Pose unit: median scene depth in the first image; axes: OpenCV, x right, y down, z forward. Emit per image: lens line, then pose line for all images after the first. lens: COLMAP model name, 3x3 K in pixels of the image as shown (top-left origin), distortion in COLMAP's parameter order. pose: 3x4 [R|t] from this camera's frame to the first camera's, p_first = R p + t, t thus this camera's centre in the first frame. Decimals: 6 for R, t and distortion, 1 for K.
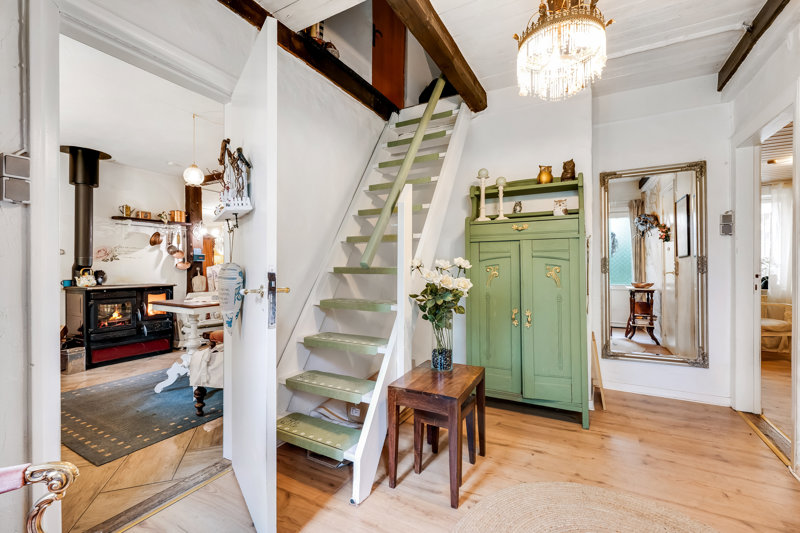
lens RADIAL K [[347.9, 0, 405.8], [0, 347.9, 268.3], [0, 0, 1]] dist [-0.003450, -0.001225]
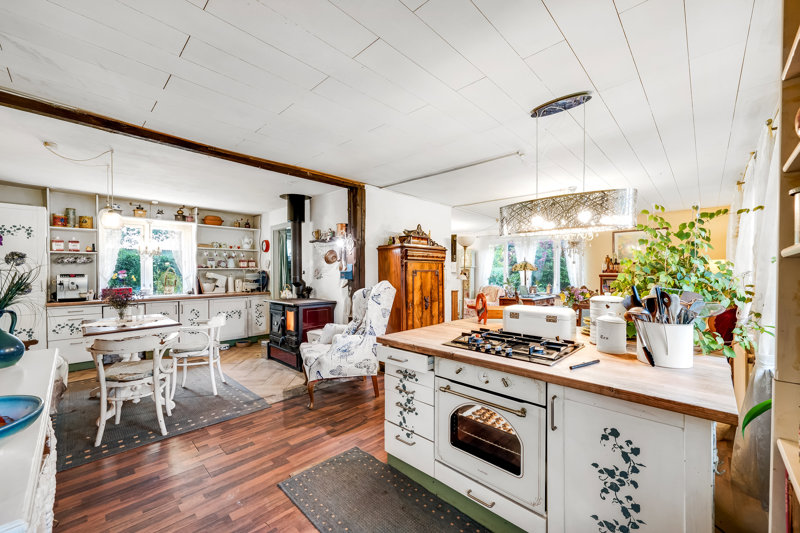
lens RADIAL K [[316.1, 0, 401.4], [0, 316.1, 271.6], [0, 0, 1]] dist [0.000177, 0.000047]
pose [[-0.271848, 0.000864, -0.962340, 0.120082], [0.002823, 0.999996, 0.000100, -0.043991], [0.962336, -0.002690, -0.271849, 1.511276]]
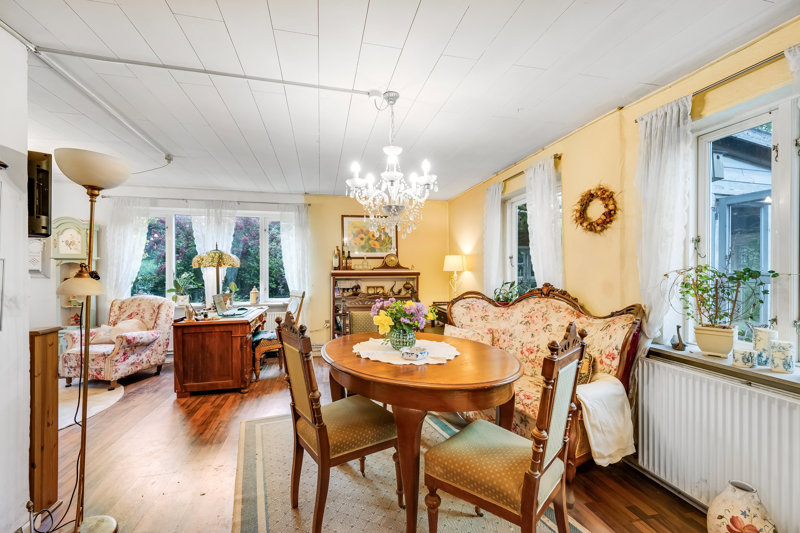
lens RADIAL K [[347.9, 0, 398.7], [0, 347.9, 268.6], [0, 0, 1]] dist [-0.003450, -0.001225]
pose [[0.655964, 0.000737, -0.754792, -0.528842], [-0.000775, 1.000000, 0.000302, -0.042210], [0.754792, 0.000387, 0.655964, 1.425439]]
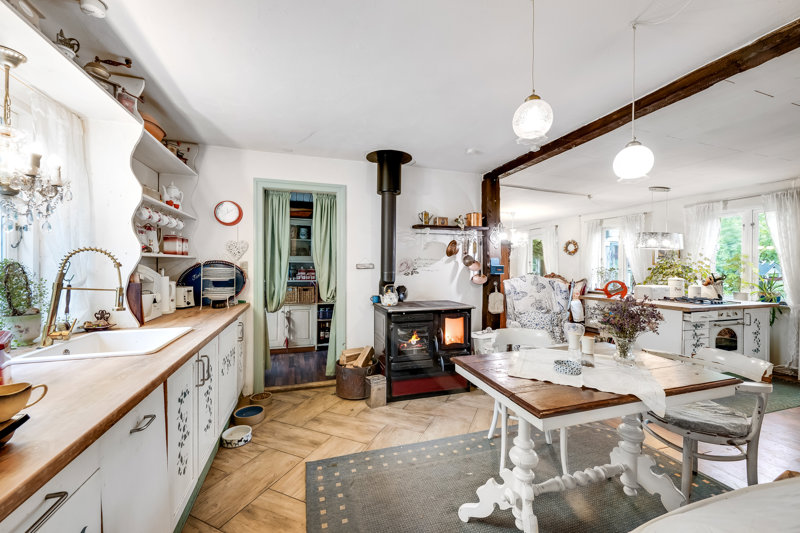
lens RADIAL K [[316.1, 0, 399.9], [0, 316.1, 266.2], [0, 0, 1]] dist [0.000177, 0.000047]
pose [[0.722403, 0.004019, -0.691460, -0.287025], [-0.006688, 0.999977, -0.001175, -0.040676], [0.691440, 0.005473, 0.722414, 0.365237]]
